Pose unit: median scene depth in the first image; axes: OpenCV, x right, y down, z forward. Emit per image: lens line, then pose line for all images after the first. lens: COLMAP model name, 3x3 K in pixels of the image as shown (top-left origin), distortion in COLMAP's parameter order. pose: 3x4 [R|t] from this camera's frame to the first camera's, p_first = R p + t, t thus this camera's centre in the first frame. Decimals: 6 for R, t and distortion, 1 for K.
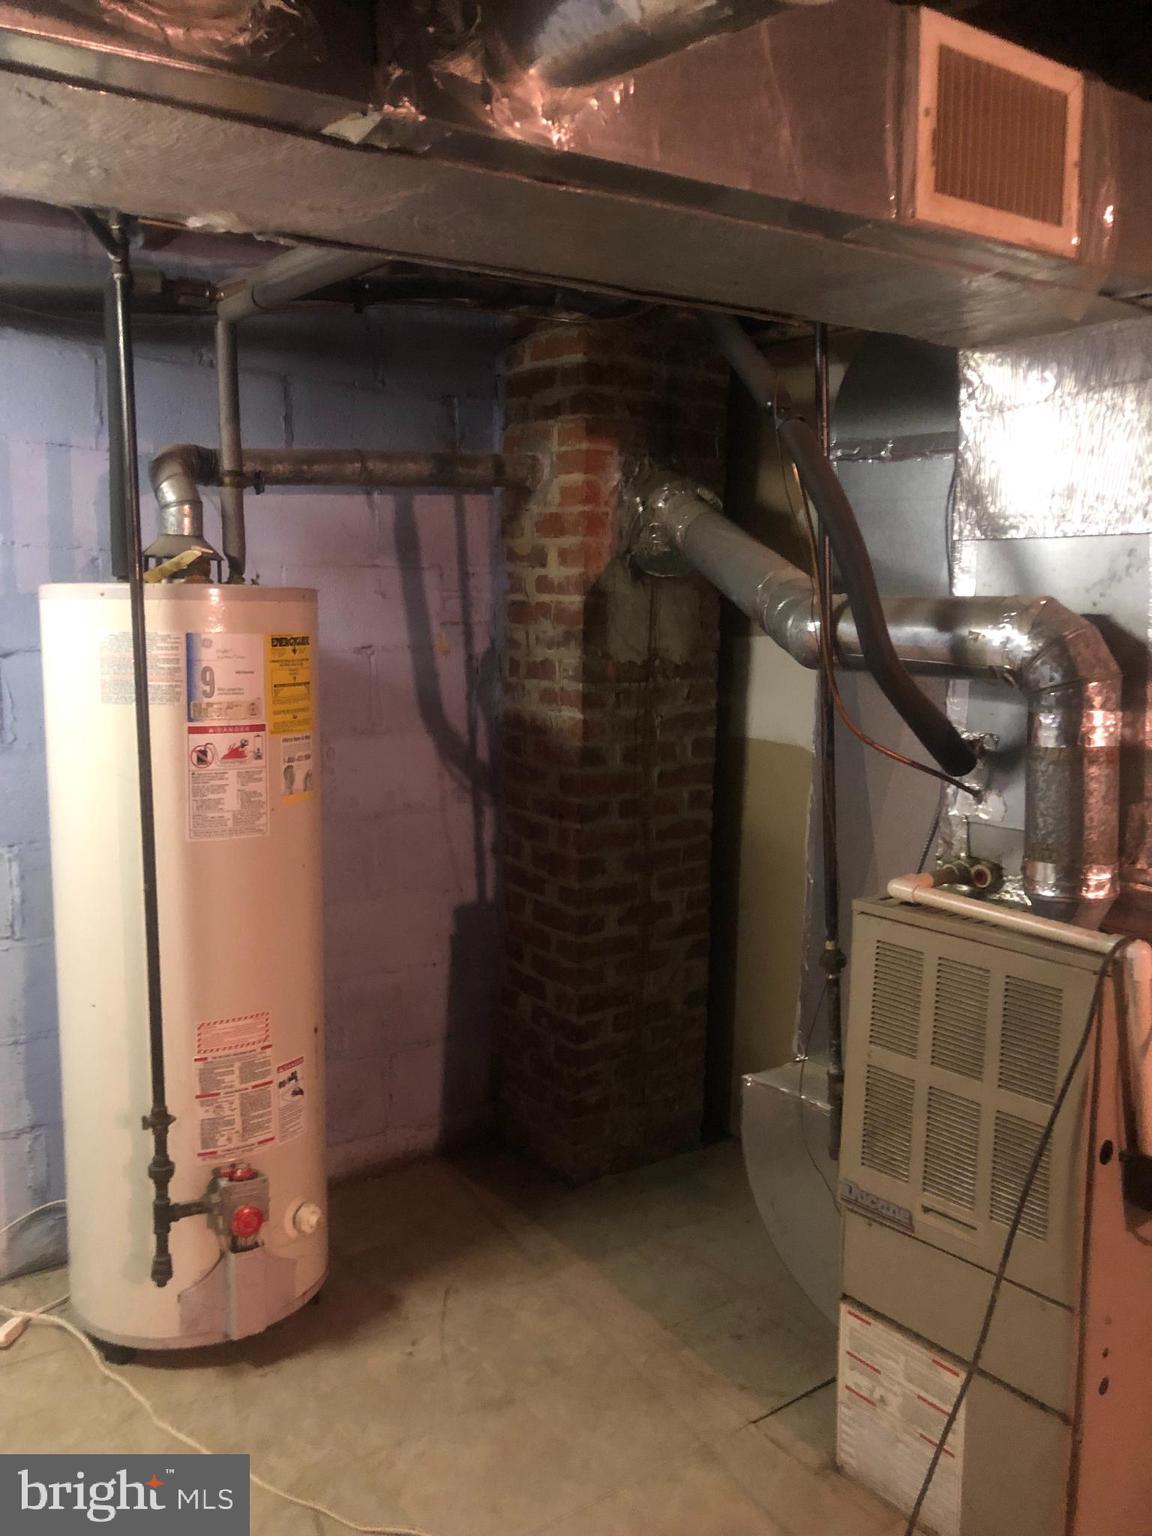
lens RADIAL K [[1248.5, 0, 577.8], [0, 1248.5, 764.4], [0, 0, 1]] dist [0.037963, -0.042506]
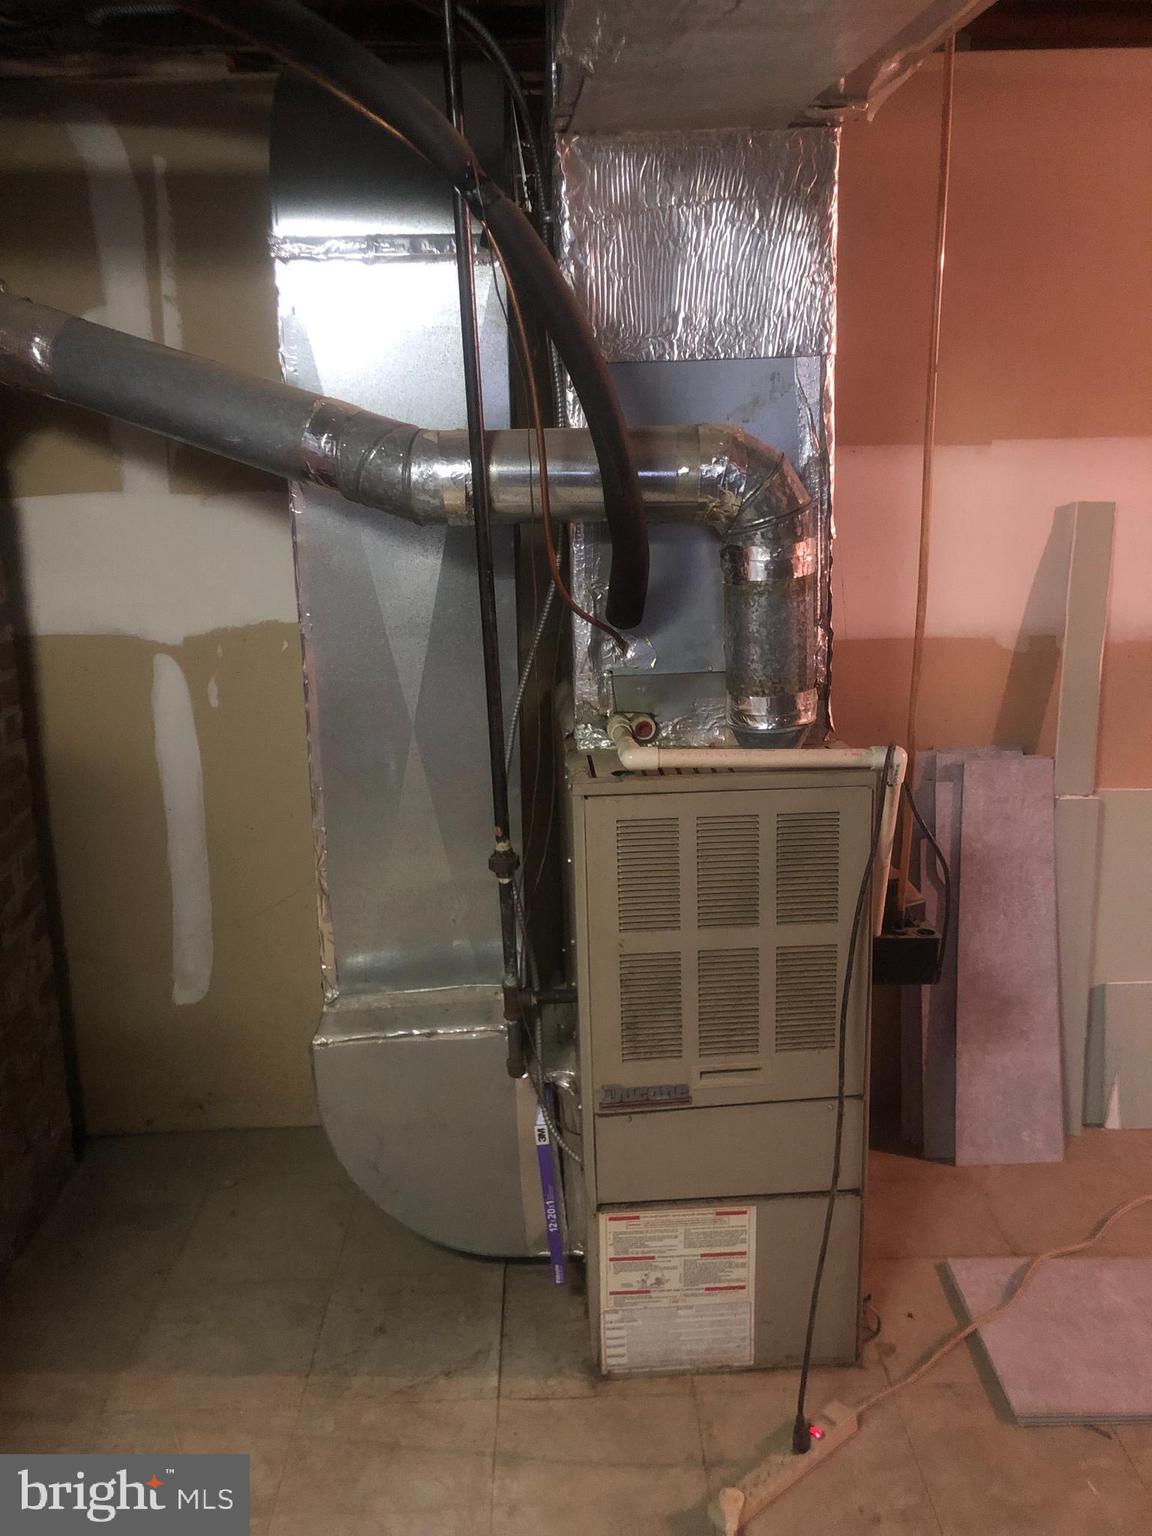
lens RADIAL K [[1248.5, 0, 577.8], [0, 1248.5, 768.7], [0, 0, 1]] dist [0.037963, -0.042506]
pose [[0.579233, -0.226261, 0.783132, -0.473614], [0.133951, 0.974066, 0.182351, -0.062750], [-0.804081, -0.000723, 0.594519, 0.496685]]
